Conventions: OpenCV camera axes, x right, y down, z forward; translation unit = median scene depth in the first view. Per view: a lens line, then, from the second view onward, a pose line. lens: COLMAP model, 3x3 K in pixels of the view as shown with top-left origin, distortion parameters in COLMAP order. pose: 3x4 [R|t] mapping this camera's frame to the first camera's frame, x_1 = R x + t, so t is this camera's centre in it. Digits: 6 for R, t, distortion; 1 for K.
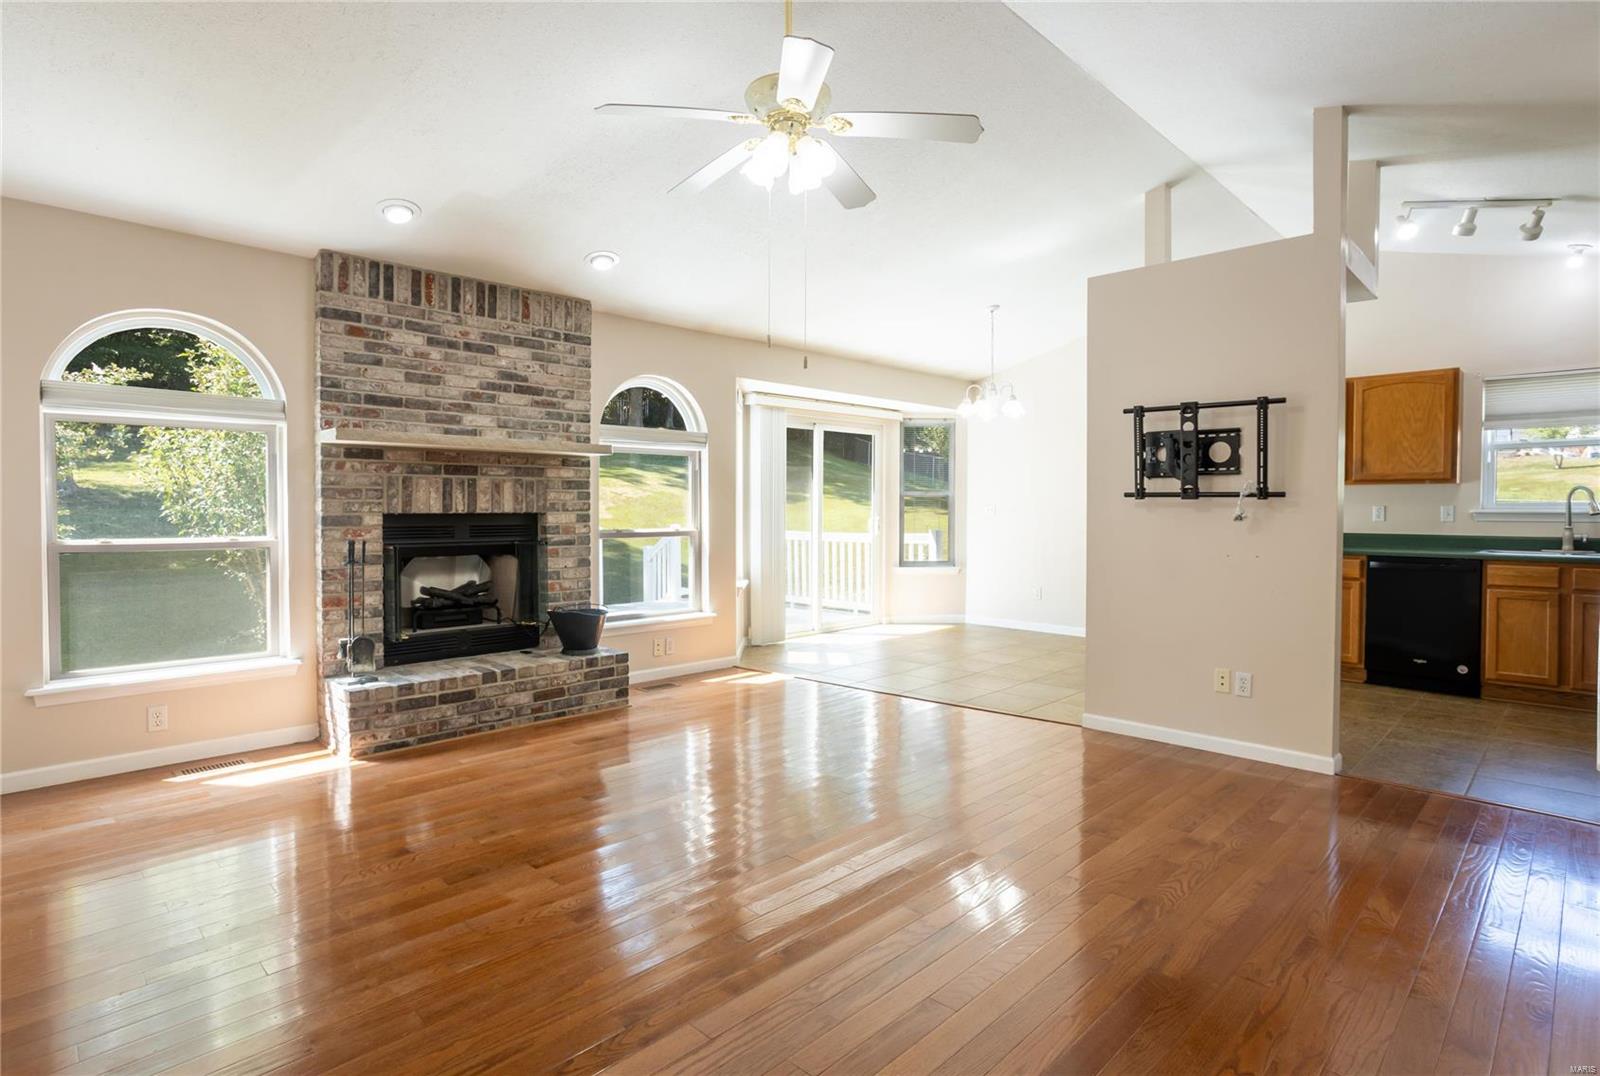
lens RADIAL K [[837.4, 0, 821.0], [0, 837.4, 527.0], [0, 0, 1]] dist [0.004853, 0.006410]
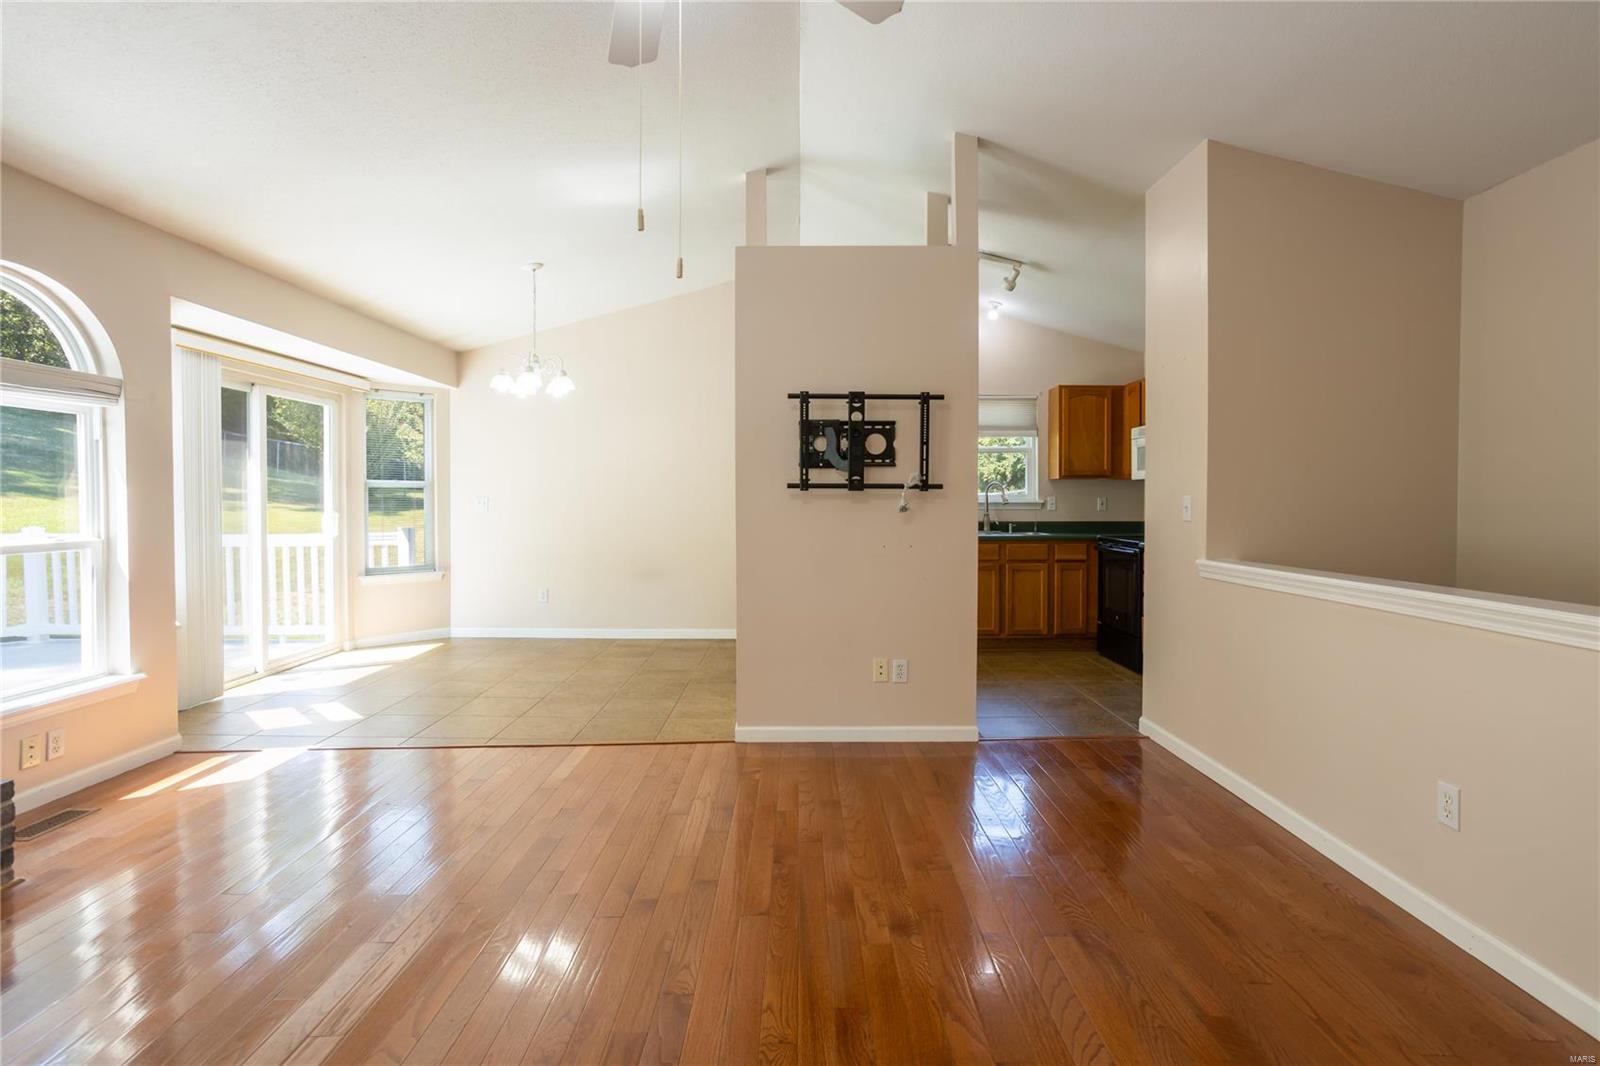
lens RADIAL K [[807.2, 0, 797.5], [0, 807.2, 517.8], [0, 0, 1]] dist [-0.024828, 0.002347]
pose [[0.728376, -0.017885, 0.684944, -0.235368], [0.018495, 0.999808, 0.006439, -0.008134], [-0.684928, 0.007978, 0.728567, 0.329509]]
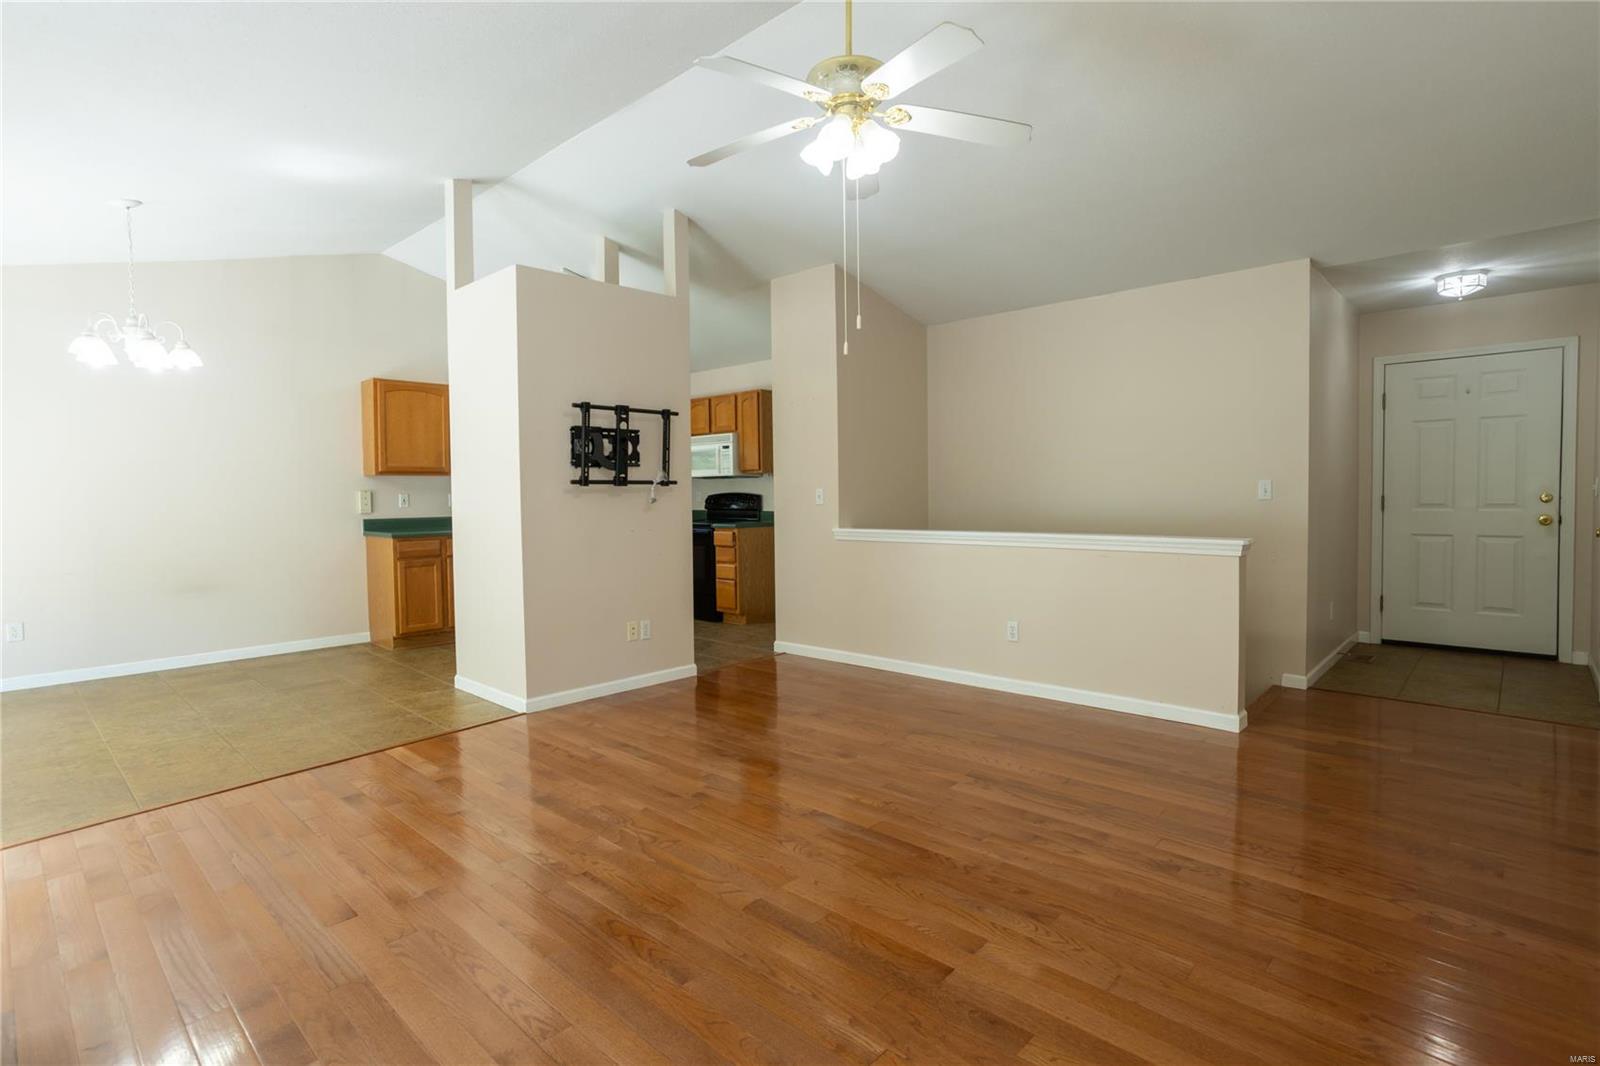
lens RADIAL K [[783.1, 0, 804.0], [0, 783.1, 516.8], [0, 0, 1]] dist [-0.010924, 0.001911]
pose [[-0.014765, -0.034443, 0.999298, -0.627104], [0.036273, 0.998730, 0.034959, -0.017263], [-0.999233, 0.036764, -0.013497, 0.692110]]
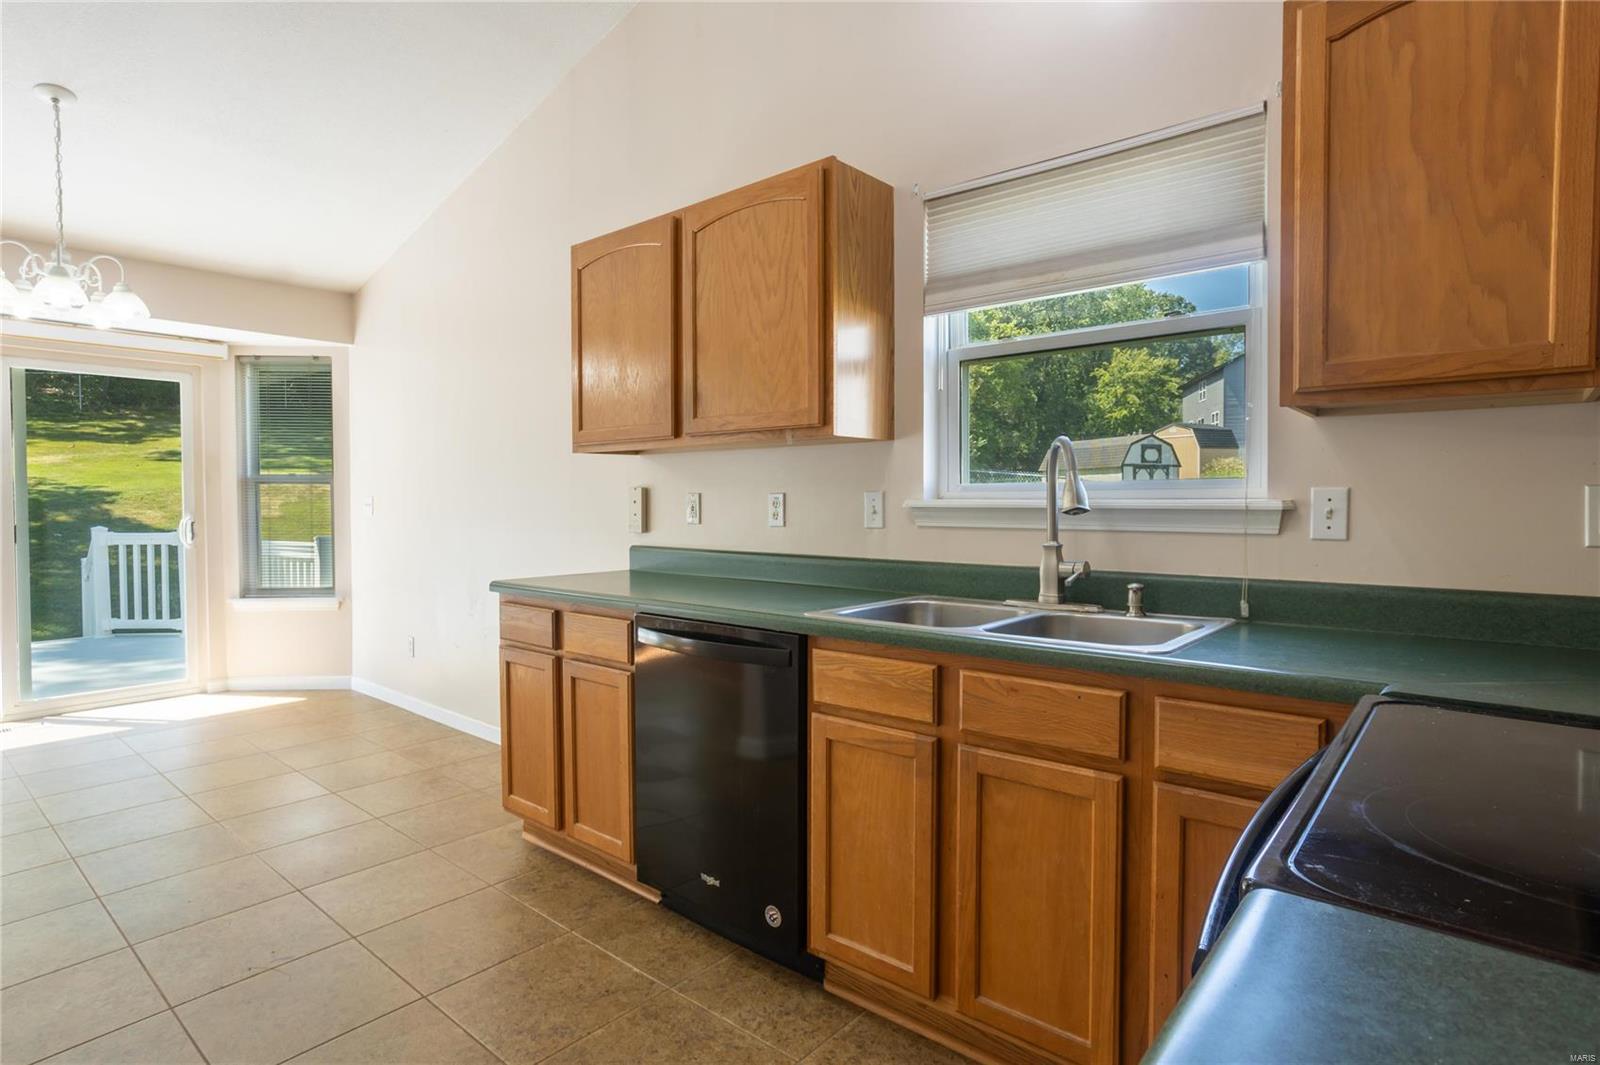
lens RADIAL K [[807.2, 0, 813.8], [0, 807.2, 532.2], [0, 0, 1]] dist [-0.024828, 0.002347]
pose [[0.997577, -0.003201, 0.069504, 0.881747], [0.002498, 0.999945, 0.010209, -0.011011], [-0.069533, -0.010011, 0.997529, 0.741642]]
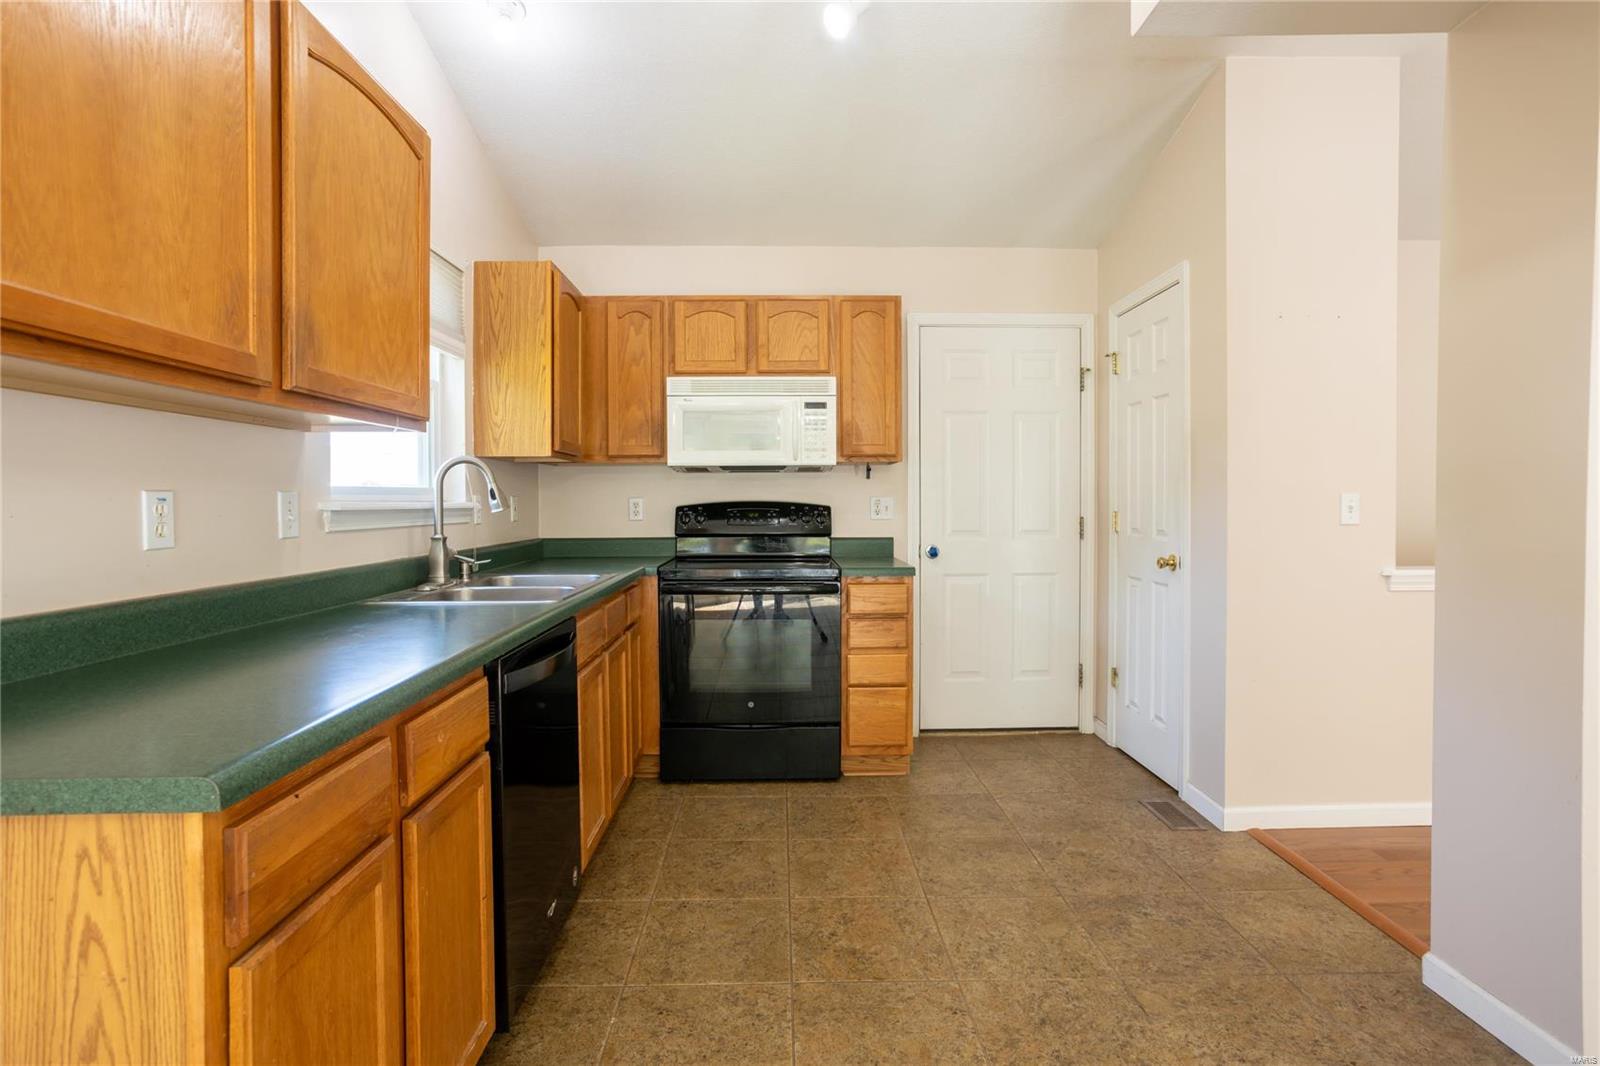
lens RADIAL K [[769.0, 0, 792.2], [0, 769.0, 522.9], [0, 0, 1]] dist [-0.018300, 0.000536]
pose [[-0.704494, -0.020073, 0.709426, 0.475088], [0.018558, 0.998737, 0.046687, -0.030103], [-0.709468, 0.046056, -0.703232, 1.384831]]
